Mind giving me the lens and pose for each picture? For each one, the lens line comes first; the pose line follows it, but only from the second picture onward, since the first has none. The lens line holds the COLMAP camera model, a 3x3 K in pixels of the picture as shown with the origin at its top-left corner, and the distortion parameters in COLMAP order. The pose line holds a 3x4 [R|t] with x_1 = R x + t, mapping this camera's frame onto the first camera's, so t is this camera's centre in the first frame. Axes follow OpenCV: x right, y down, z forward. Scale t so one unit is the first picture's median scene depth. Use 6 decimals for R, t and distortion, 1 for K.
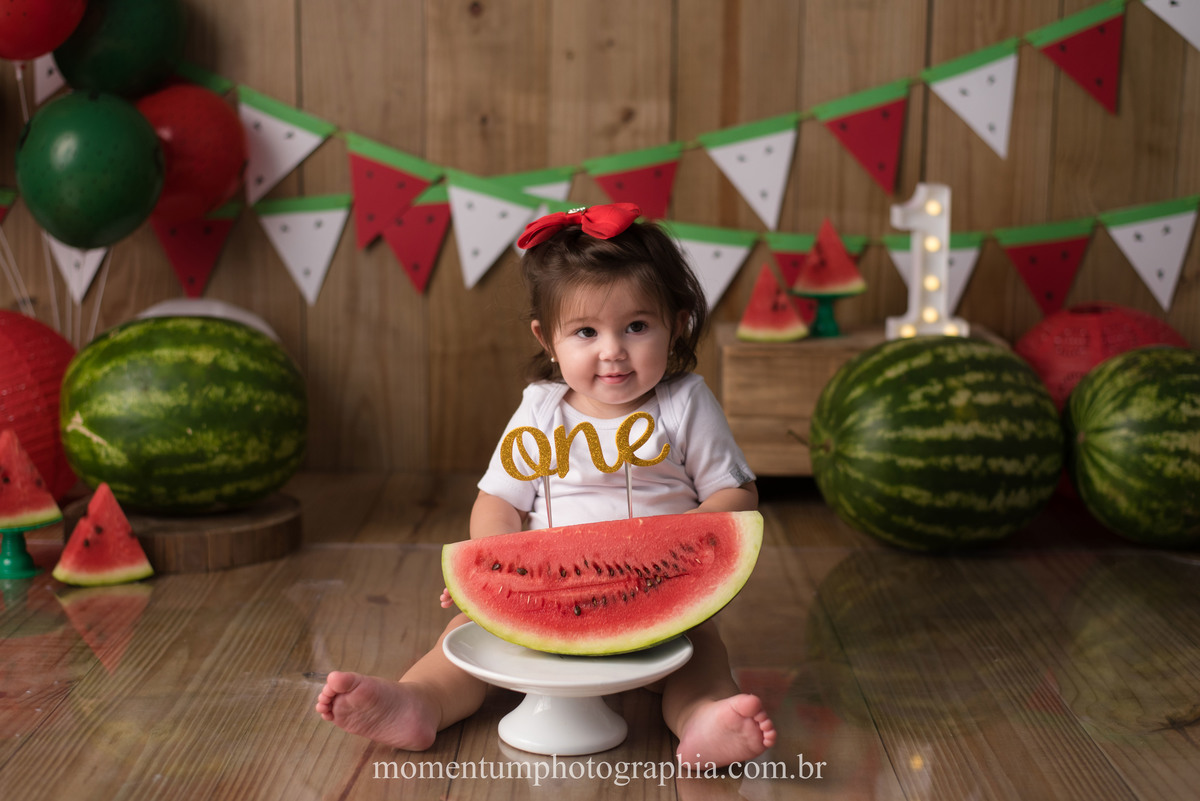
lens RADIAL K [[1839.5, 0, 595.4], [0, 1839.5, 401.7], [0, 0, 1]] dist [0.031976, -0.024188]
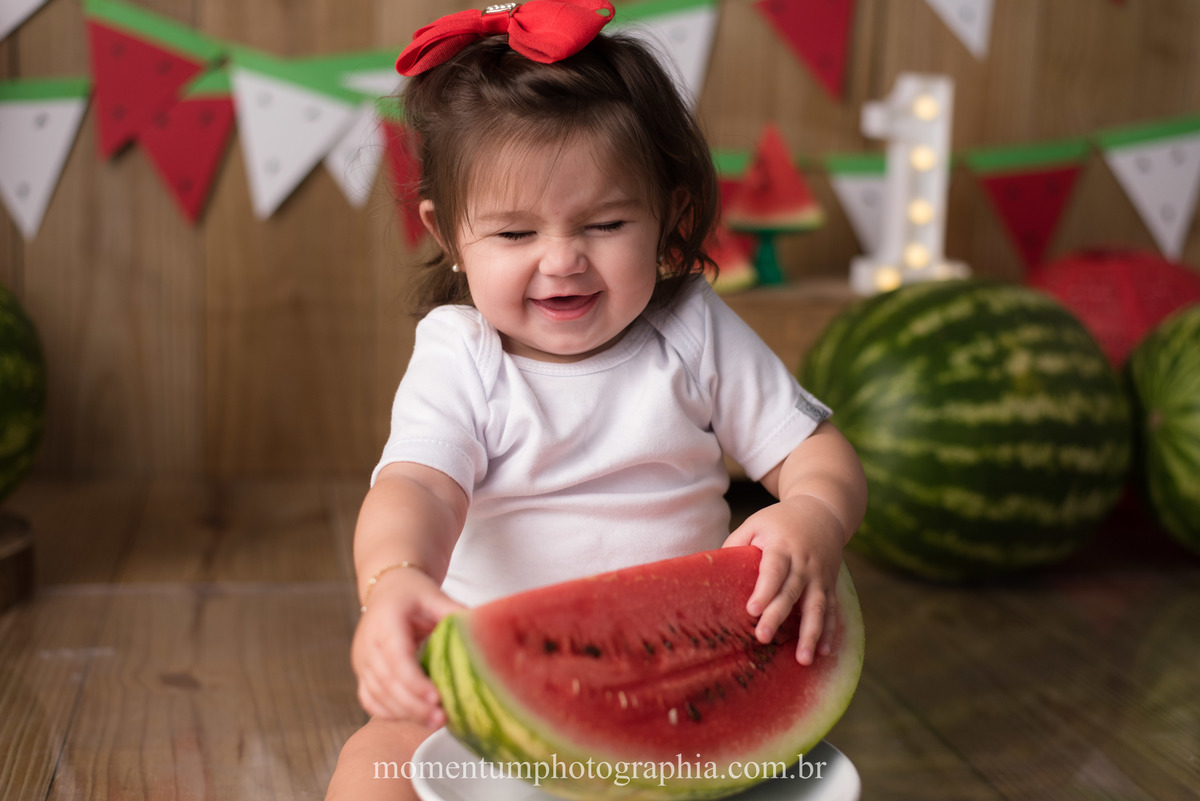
lens RADIAL K [[1856.0, 0, 599.4], [0, 1856.0, 404.9], [0, 0, 1]] dist [0.023928, 0.024822]
pose [[0.984018, -0.001771, 0.178058, -0.083030], [0.002012, 0.999997, -0.001174, 0.014475], [-0.178056, 0.001513, 0.984019, 0.330403]]
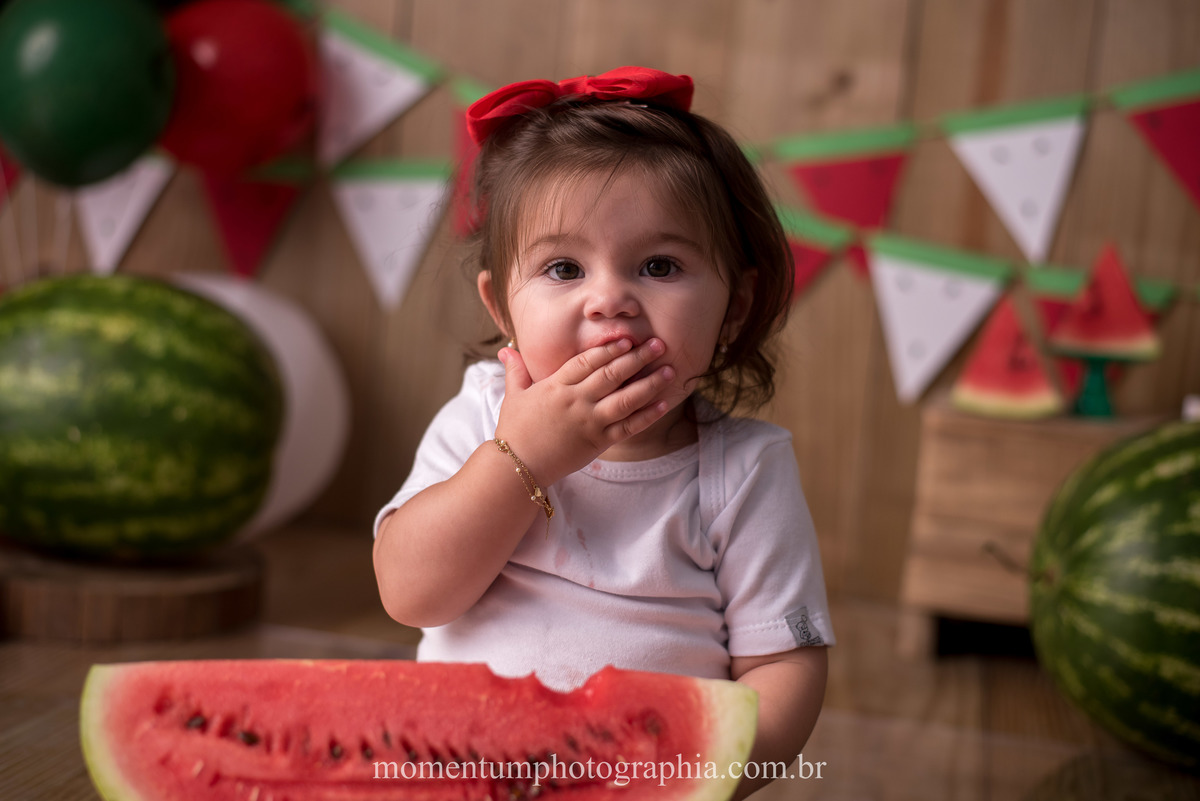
lens RADIAL K [[1761.5, 0, 606.9], [0, 1761.5, 398.0], [0, 0, 1]] dist [-0.167220, 0.104858]
pose [[0.973105, 0.103979, -0.205561, 0.096078], [-0.116898, 0.991797, -0.051699, 0.012356], [0.198499, 0.074338, 0.977278, 0.402010]]
